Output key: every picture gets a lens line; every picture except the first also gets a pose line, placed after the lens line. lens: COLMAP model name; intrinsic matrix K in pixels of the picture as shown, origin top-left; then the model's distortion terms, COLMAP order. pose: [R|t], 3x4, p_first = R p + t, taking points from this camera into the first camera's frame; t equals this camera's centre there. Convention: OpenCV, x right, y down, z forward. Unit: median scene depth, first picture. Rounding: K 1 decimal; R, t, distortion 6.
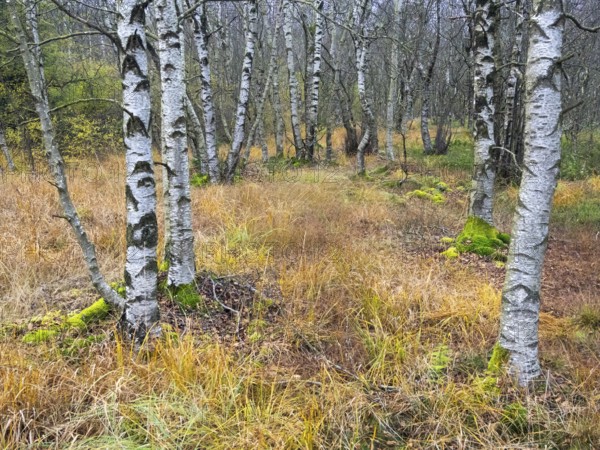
lens RADIAL K [[708.6, 0, 300.0], [0, 708.6, 224.9], [0, 0, 1]] dist [-0.012359, 0.000000]
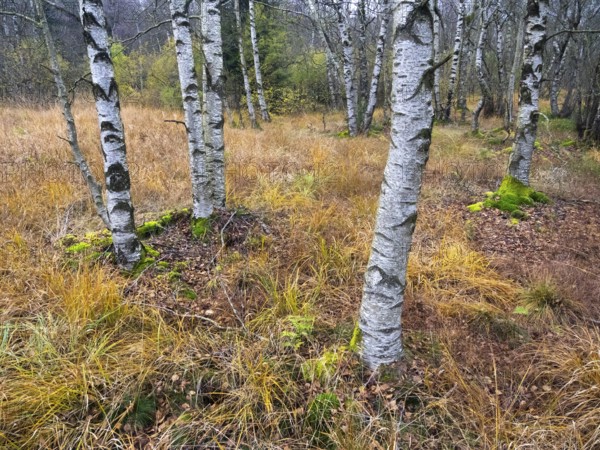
lens RADIAL K [[454.1, 0, 299.7], [0, 454.1, 224.8], [0, 0, 1]] dist [-0.039018, 0.018181]
pose [[0.922126, 0.104879, -0.372403, 0.322246], [-0.051123, 0.987147, 0.151421, -0.039302], [0.383497, -0.120590, 0.915635, 0.318853]]
